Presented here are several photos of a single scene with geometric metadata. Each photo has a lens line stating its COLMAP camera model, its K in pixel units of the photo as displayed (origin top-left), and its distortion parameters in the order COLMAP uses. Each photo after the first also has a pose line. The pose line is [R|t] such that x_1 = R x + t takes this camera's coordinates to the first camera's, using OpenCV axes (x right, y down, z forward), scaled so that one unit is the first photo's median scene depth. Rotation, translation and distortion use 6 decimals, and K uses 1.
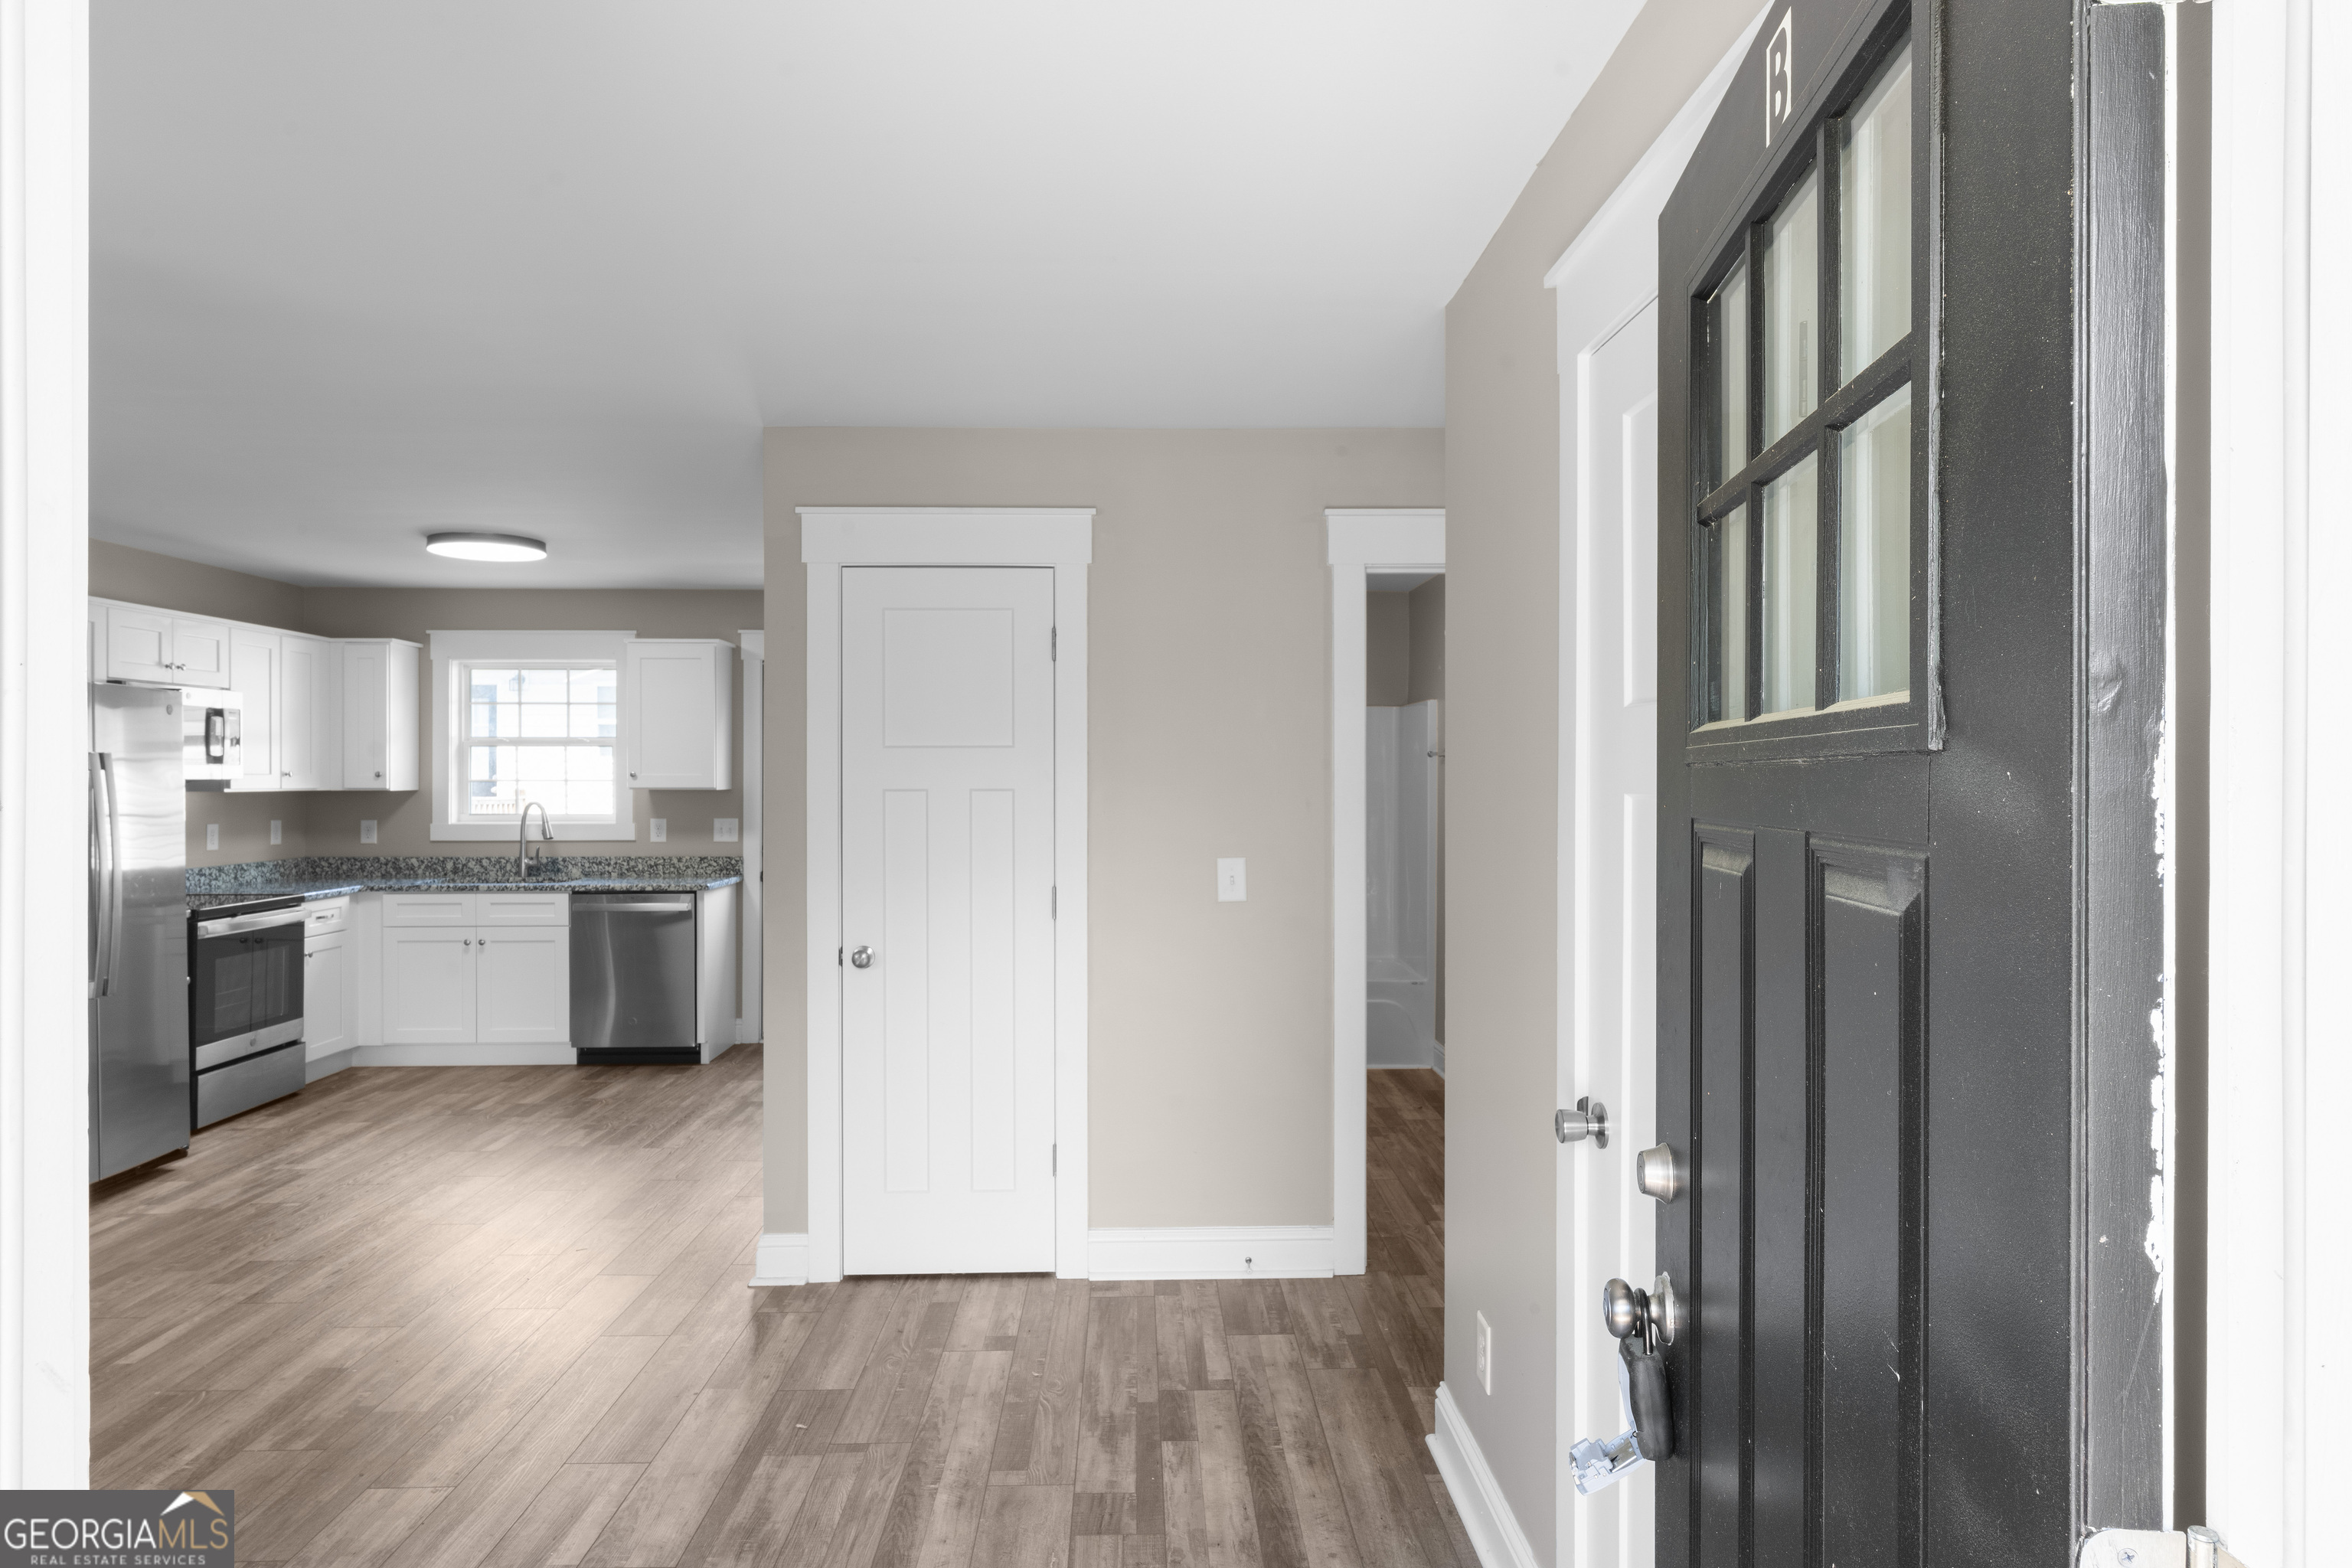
lens RADIAL K [[1408.2, 0, 1173.9], [0, 1408.2, 780.0], [0, 0, 1]] dist [0.003237, -0.003120]
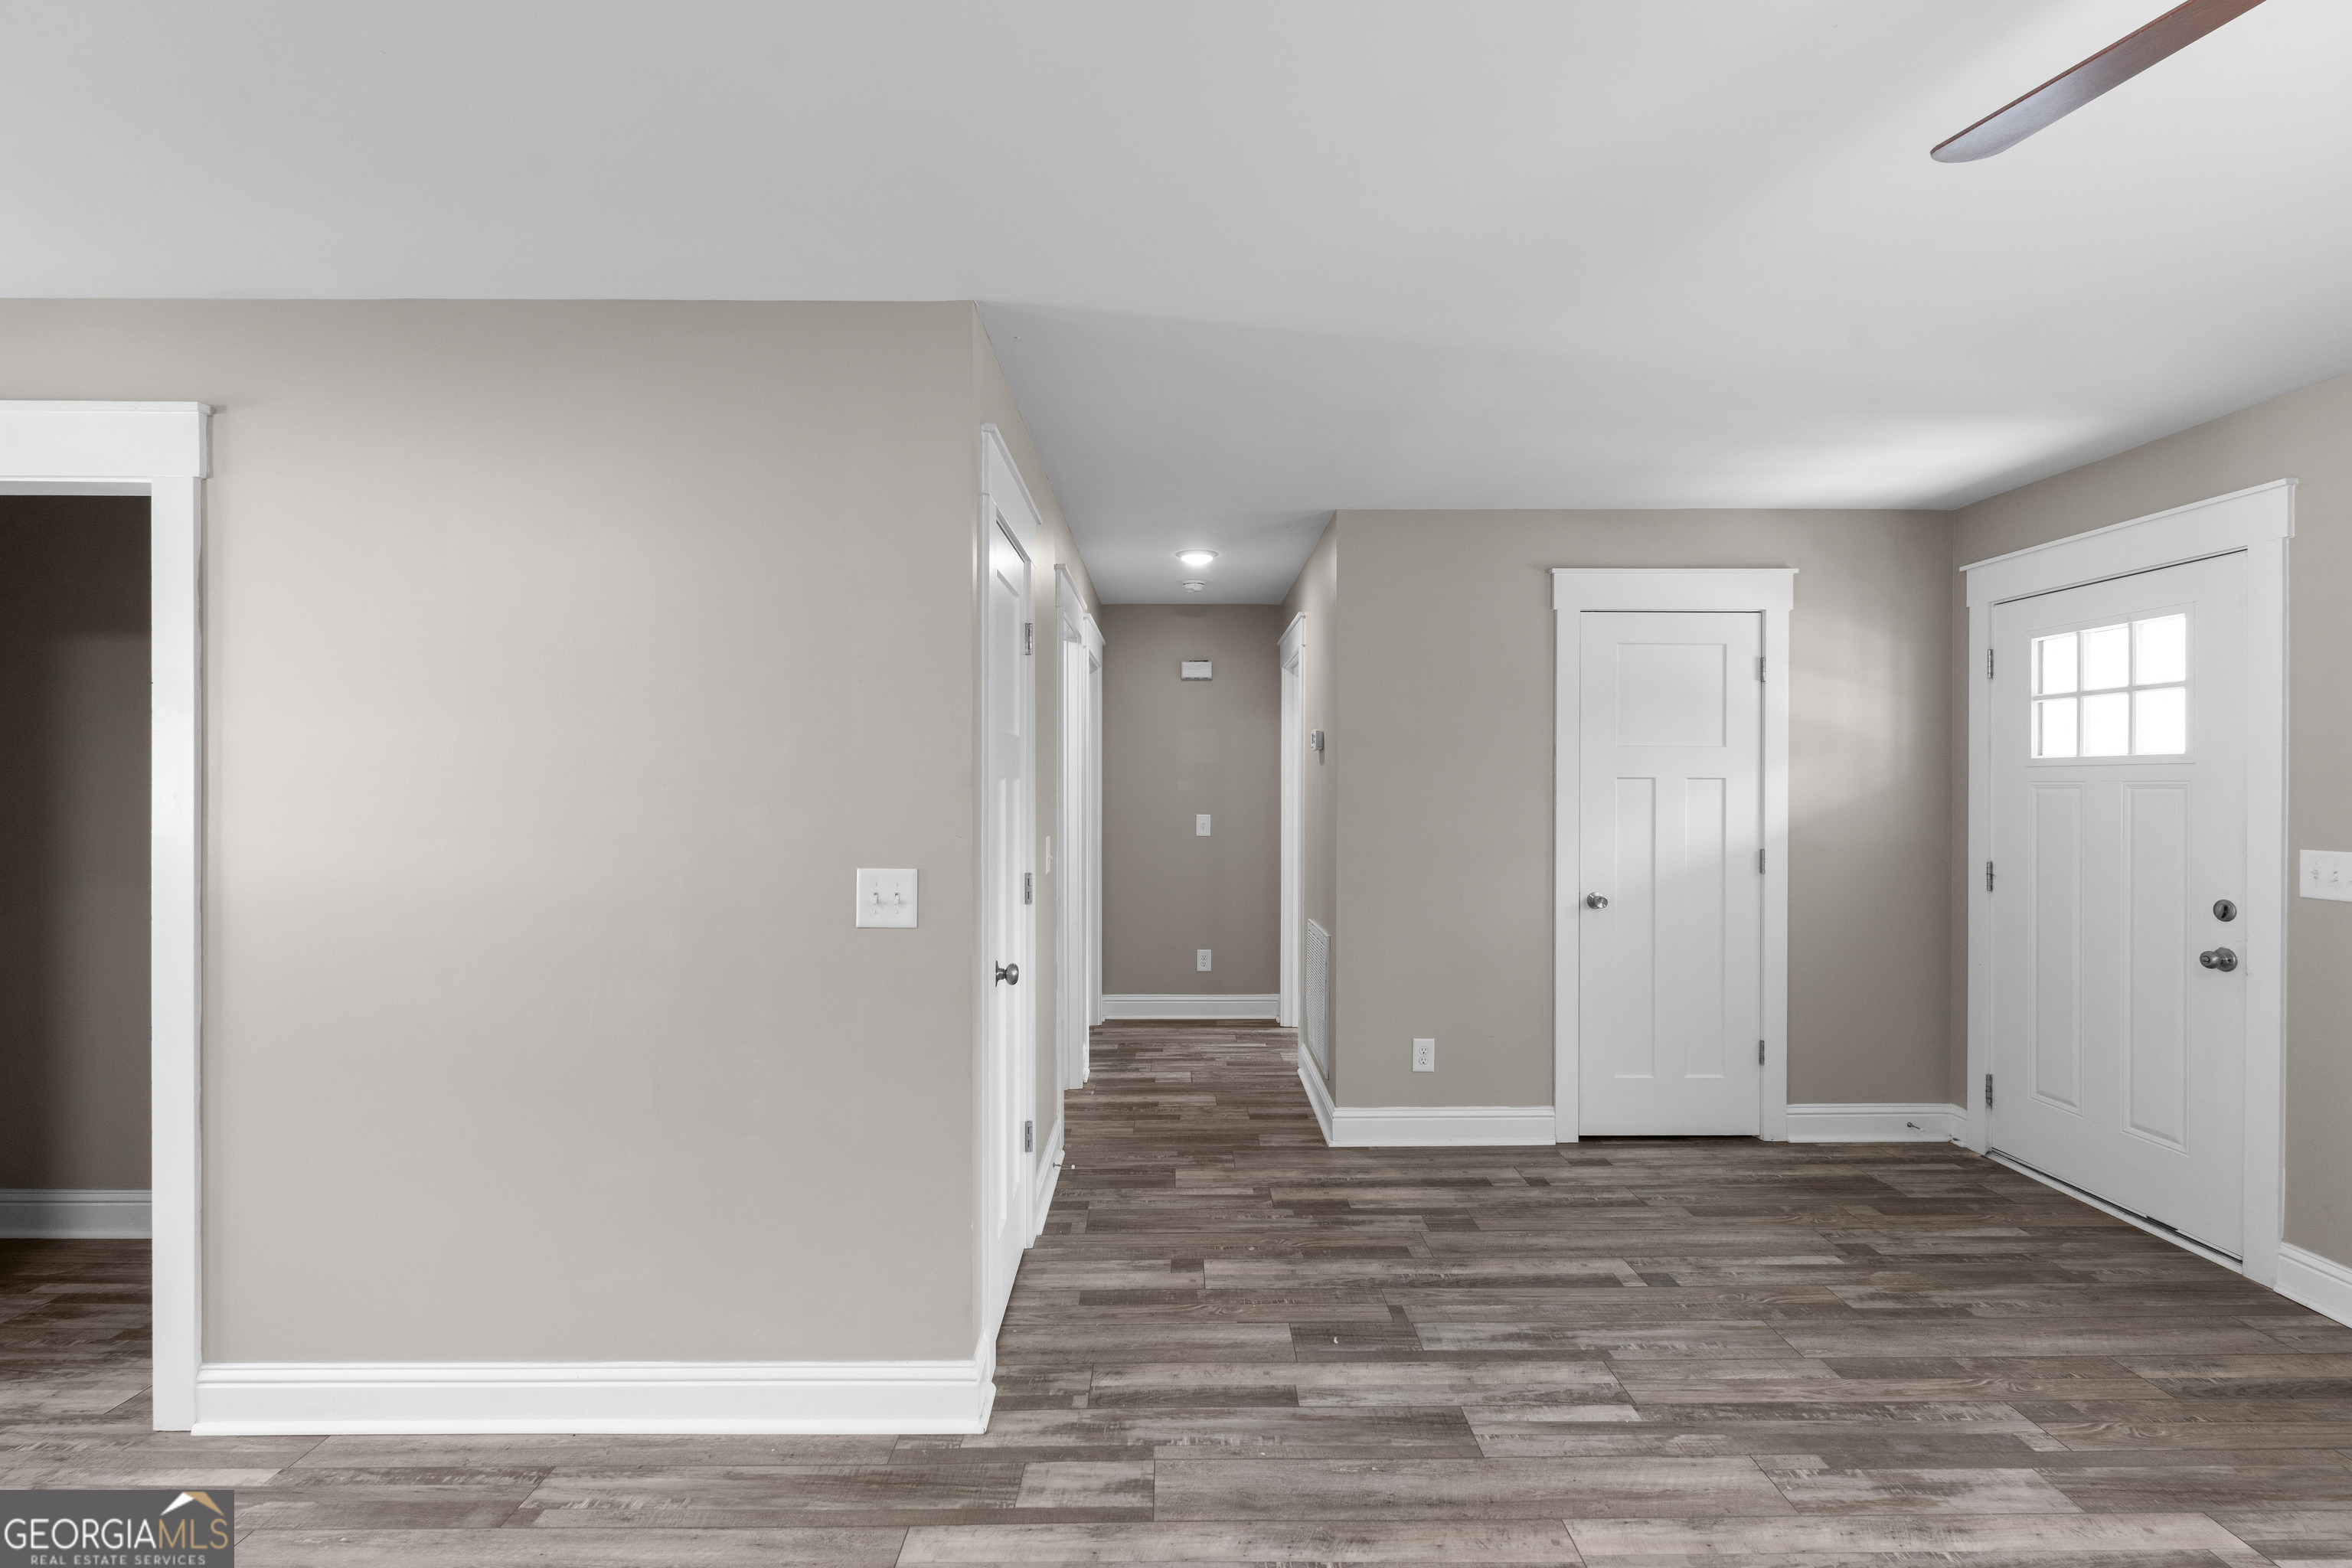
lens RADIAL K [[1034.5, 0, 1184.8], [0, 1034.5, 785.6], [0, 0, 1]] dist [-0.005057, 0.000822]
pose [[0.016391, -0.000619, 0.999865, -0.547604], [-0.000626, 1.000000, 0.000629, 0.007838], [-0.999865, -0.000636, 0.016391, 0.567949]]
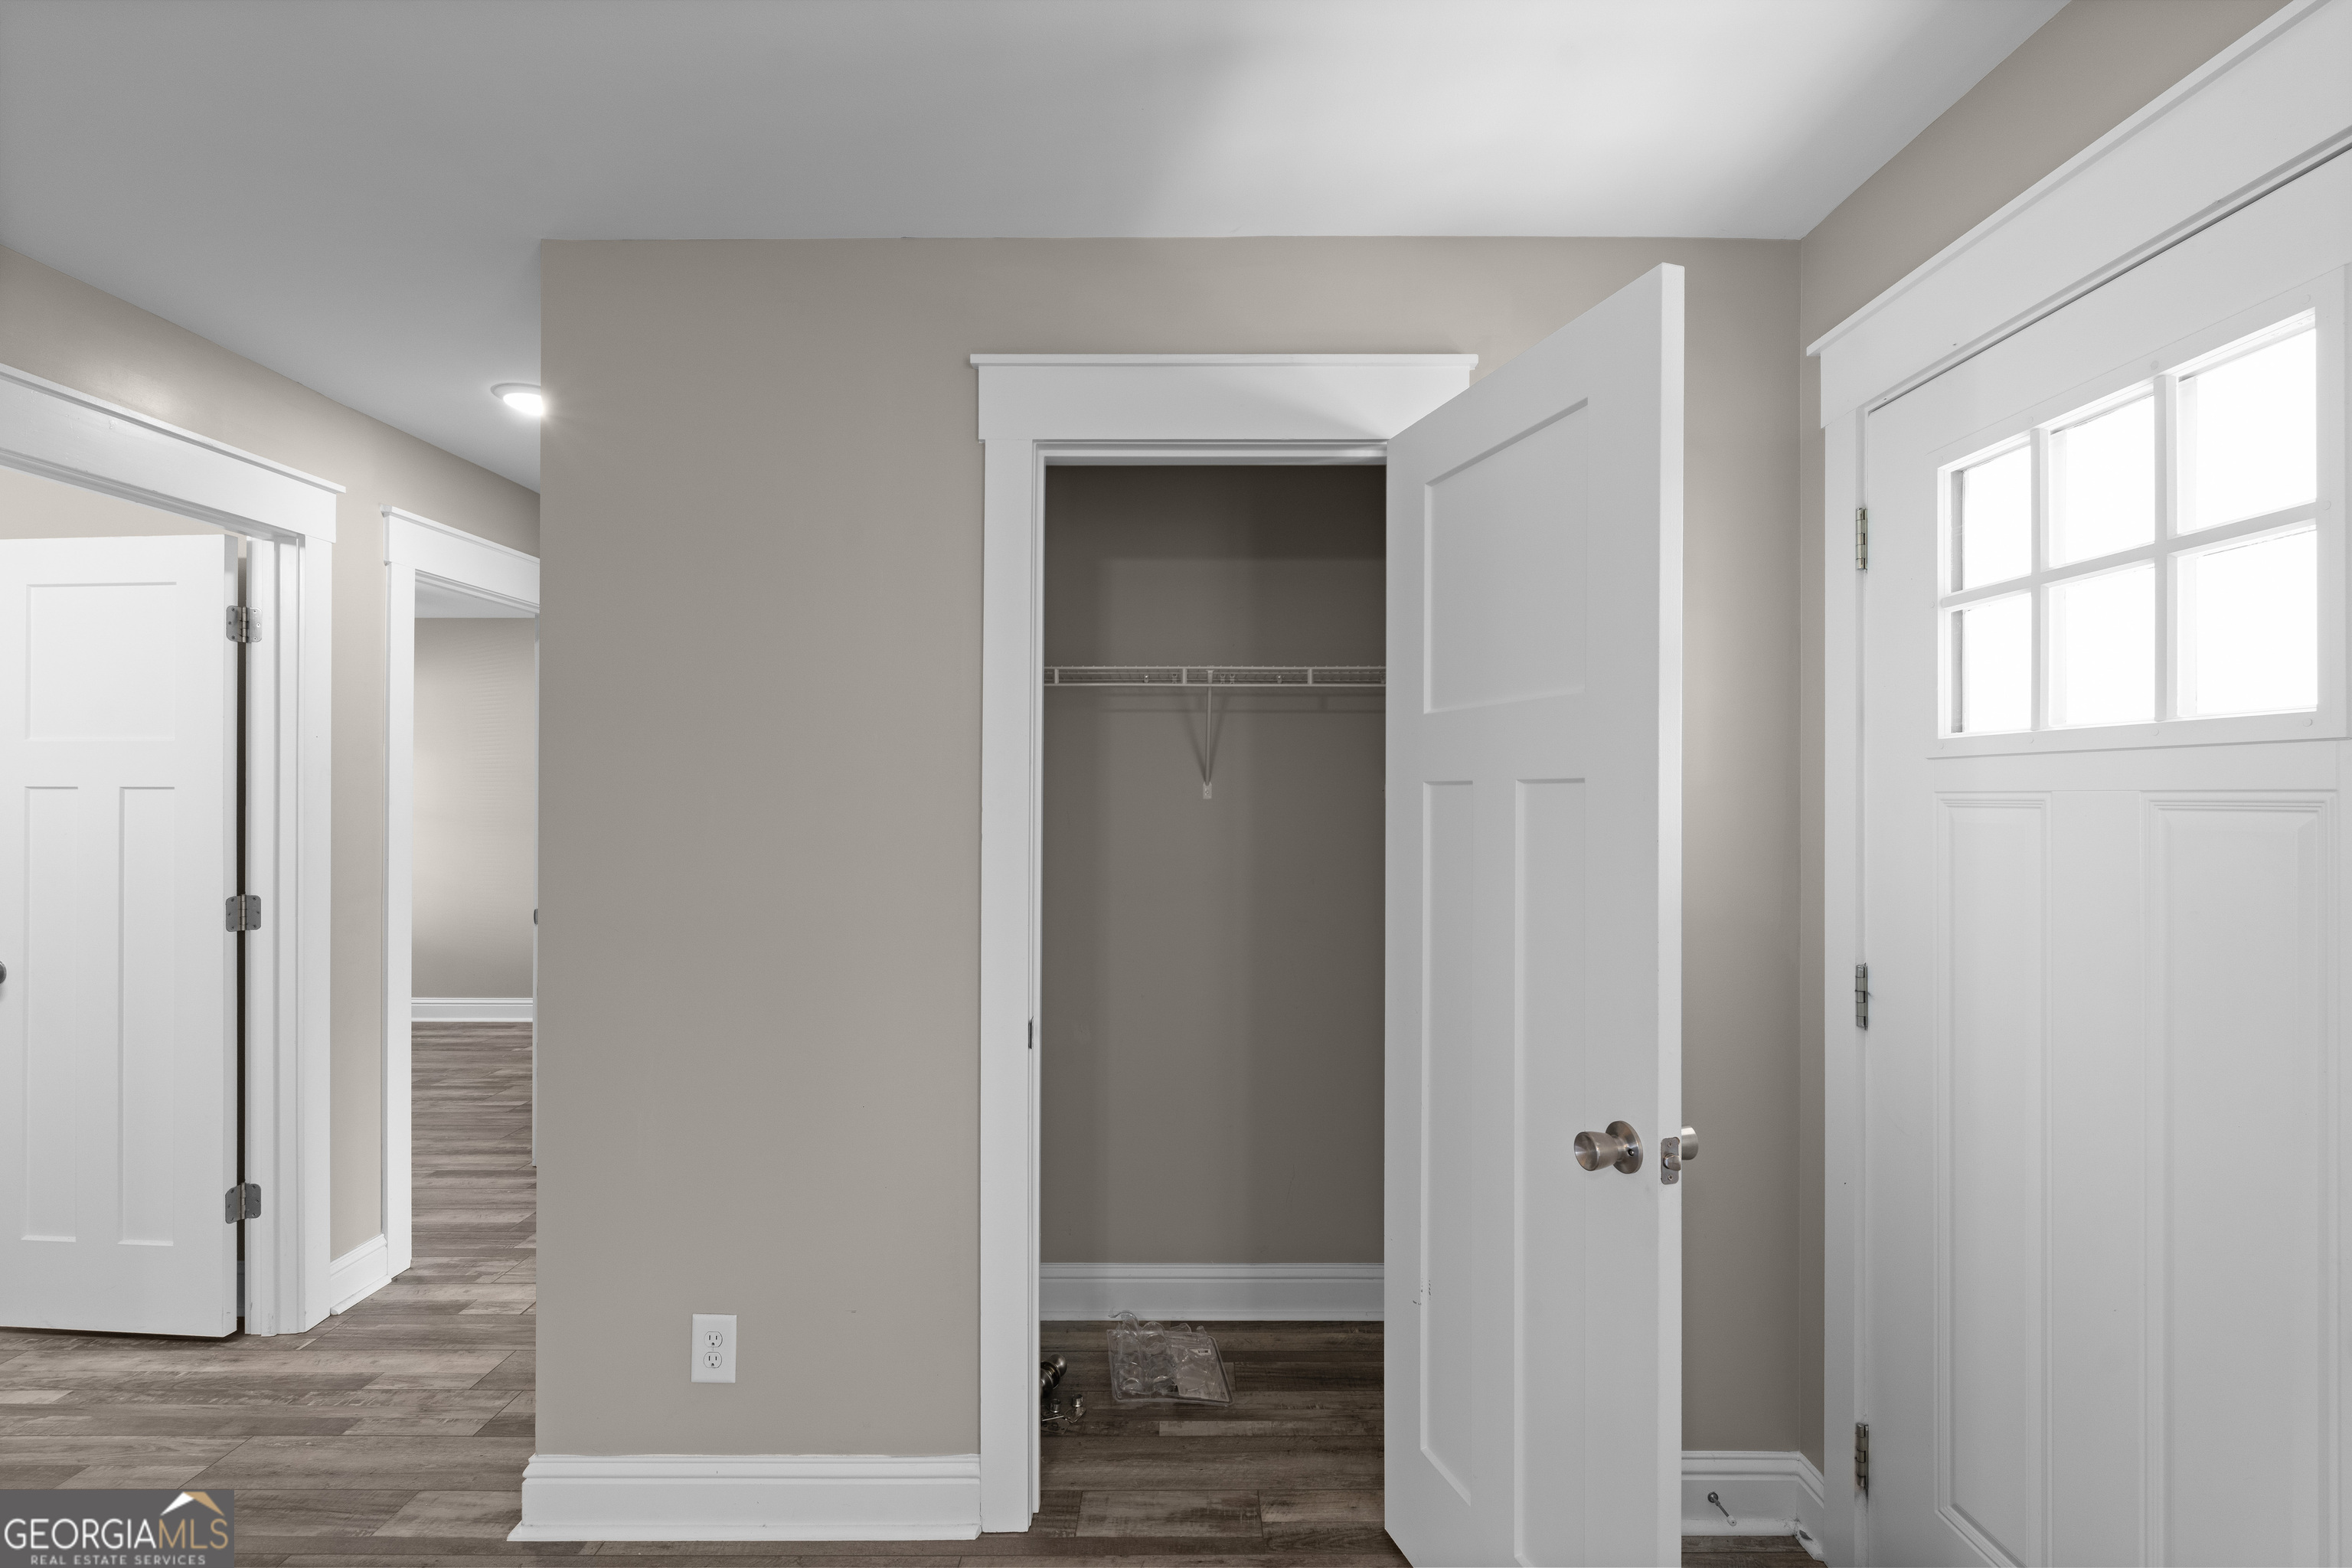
lens RADIAL K [[1071.5, 0, 1181.1], [0, 1071.5, 788.7], [0, 0, 1]] dist [-0.004316, -0.000691]
pose [[0.019536, 0.008417, 0.999774, -0.225511], [-0.003051, 0.999960, -0.008359, 0.007710], [-0.999805, -0.002887, 0.019560, 0.281573]]
